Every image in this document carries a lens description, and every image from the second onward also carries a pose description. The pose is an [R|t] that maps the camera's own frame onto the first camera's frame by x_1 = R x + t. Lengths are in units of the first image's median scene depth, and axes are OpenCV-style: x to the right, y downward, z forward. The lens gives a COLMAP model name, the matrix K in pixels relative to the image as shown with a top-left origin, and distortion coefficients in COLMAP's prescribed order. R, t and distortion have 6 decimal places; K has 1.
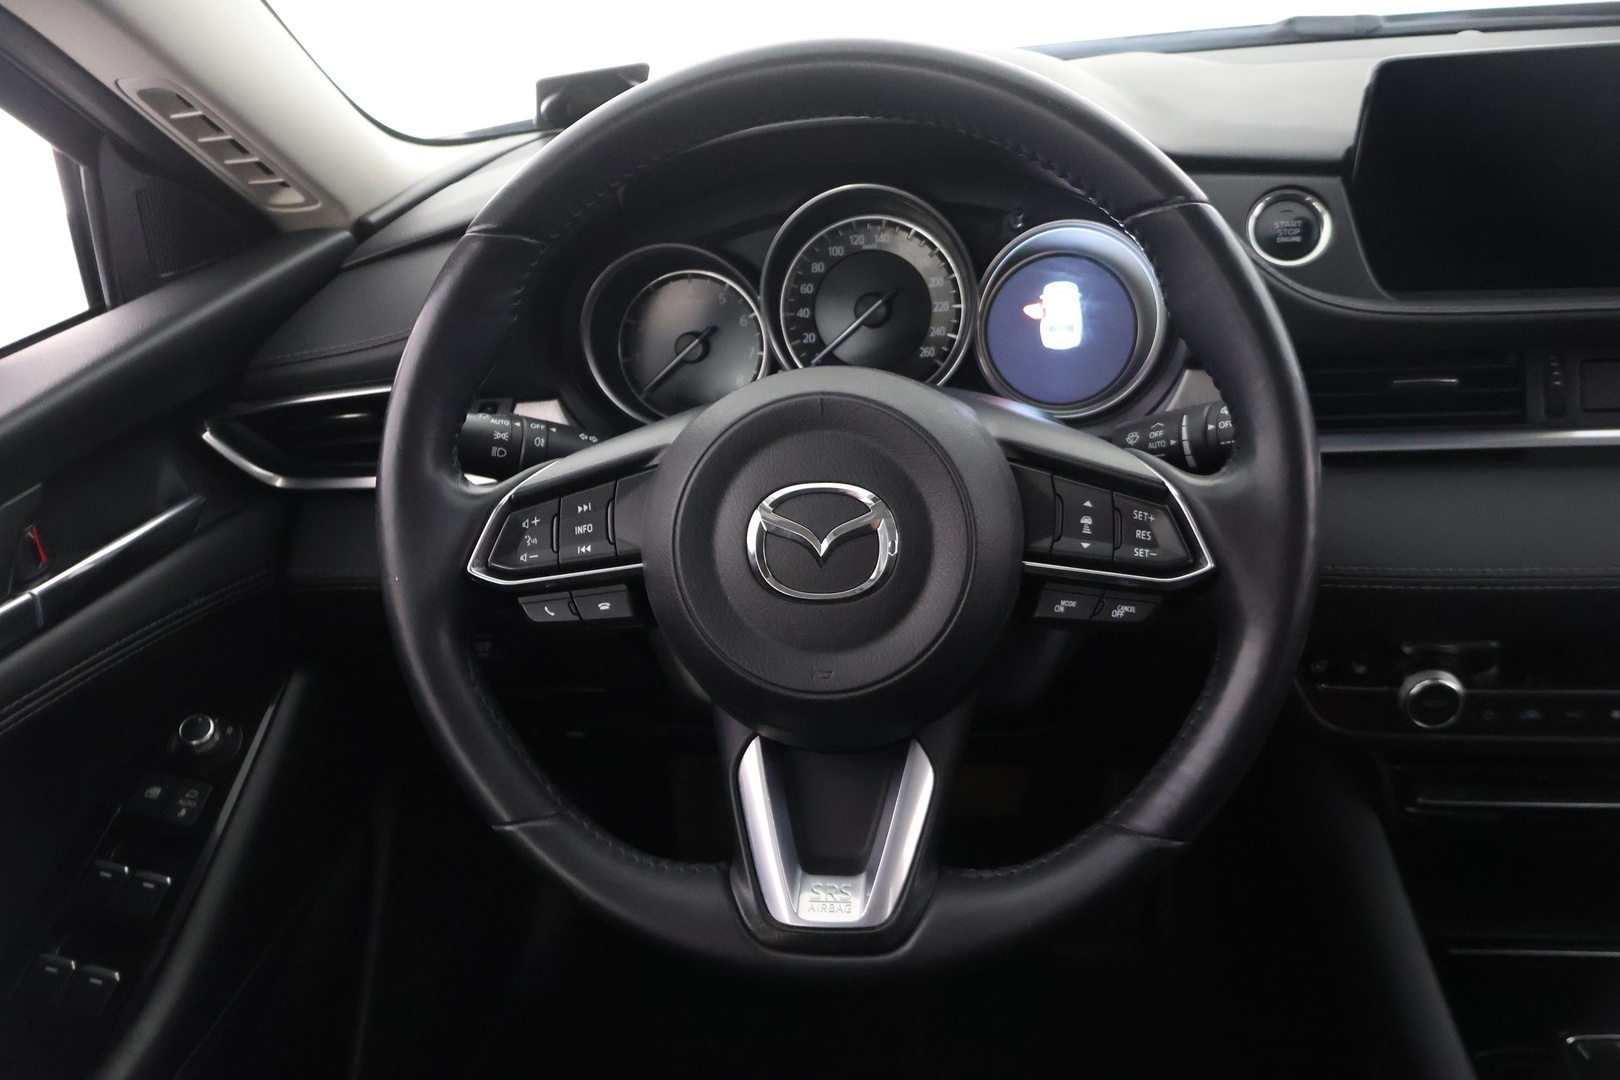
lens RADIAL K [[1343.5, 0, 809.8], [0, 1343.5, 544.0], [0, 0, 1]] dist [-0.015641, 0.024519]
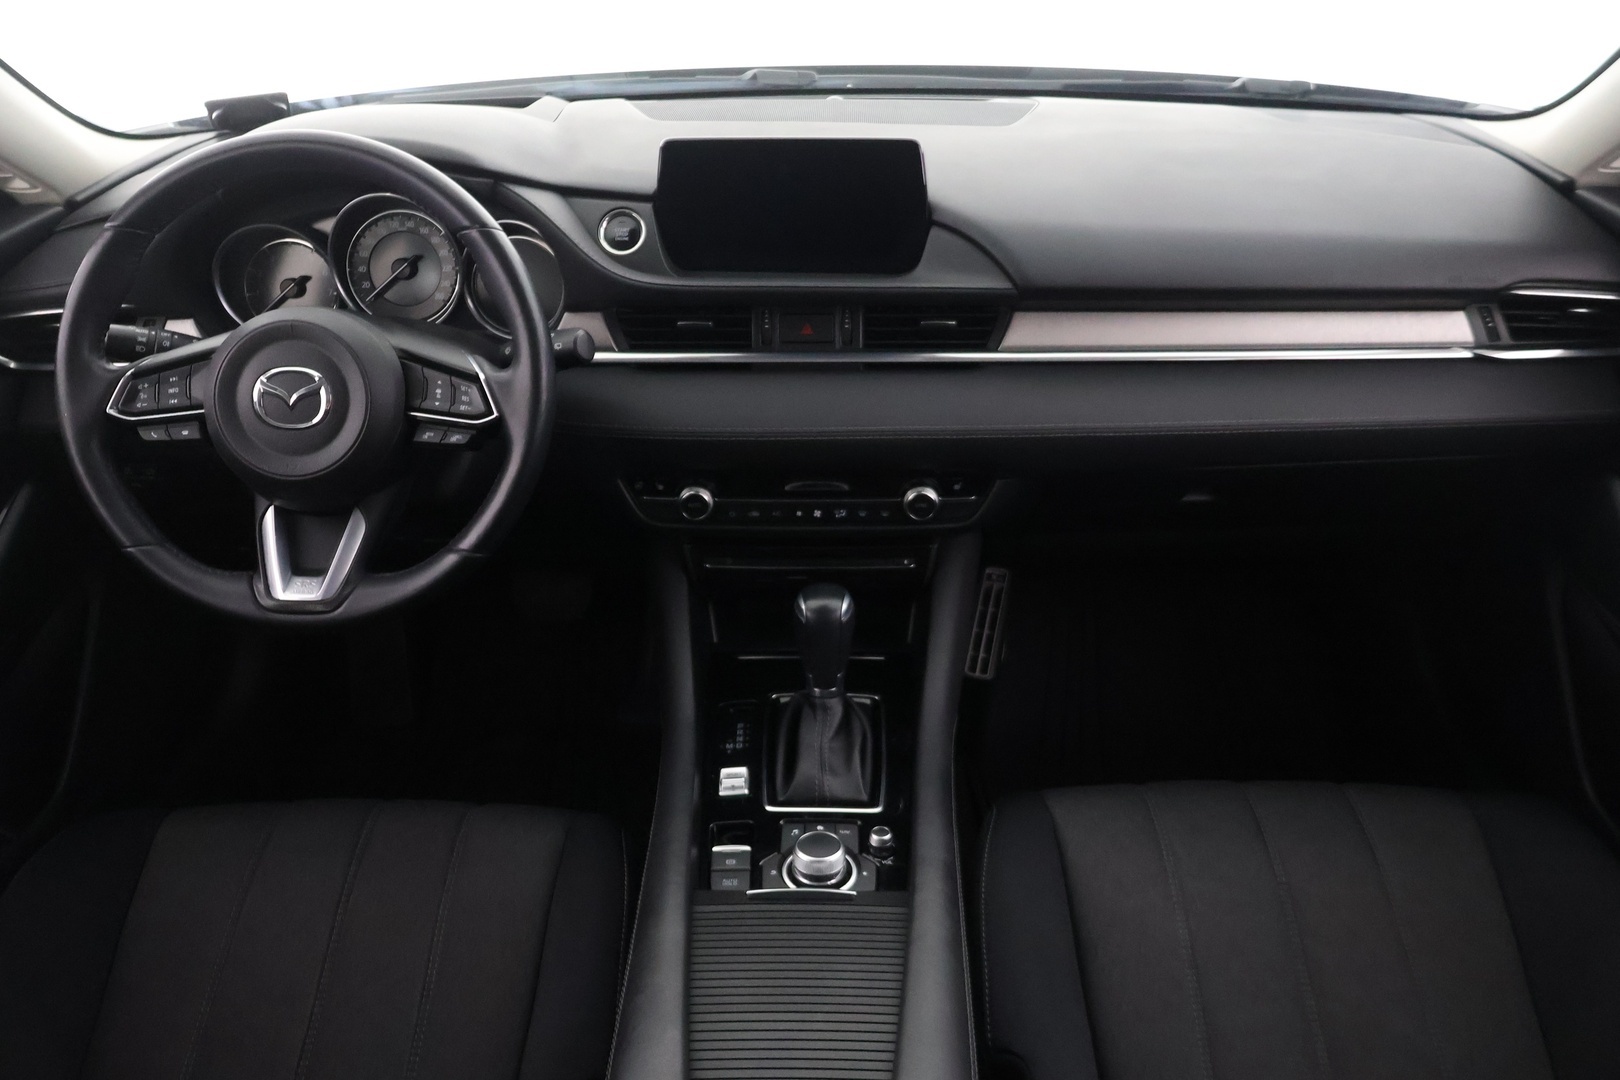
lens RADIAL K [[1343.5, 0, 807.1], [0, 1343.5, 539.8], [0, 0, 1]] dist [-0.015641, 0.024519]
pose [[0.994339, 0.013295, 0.105420, 0.514343], [-0.018776, 0.998513, 0.051170, 0.084478], [-0.104583, -0.052860, 0.993110, -0.946377]]
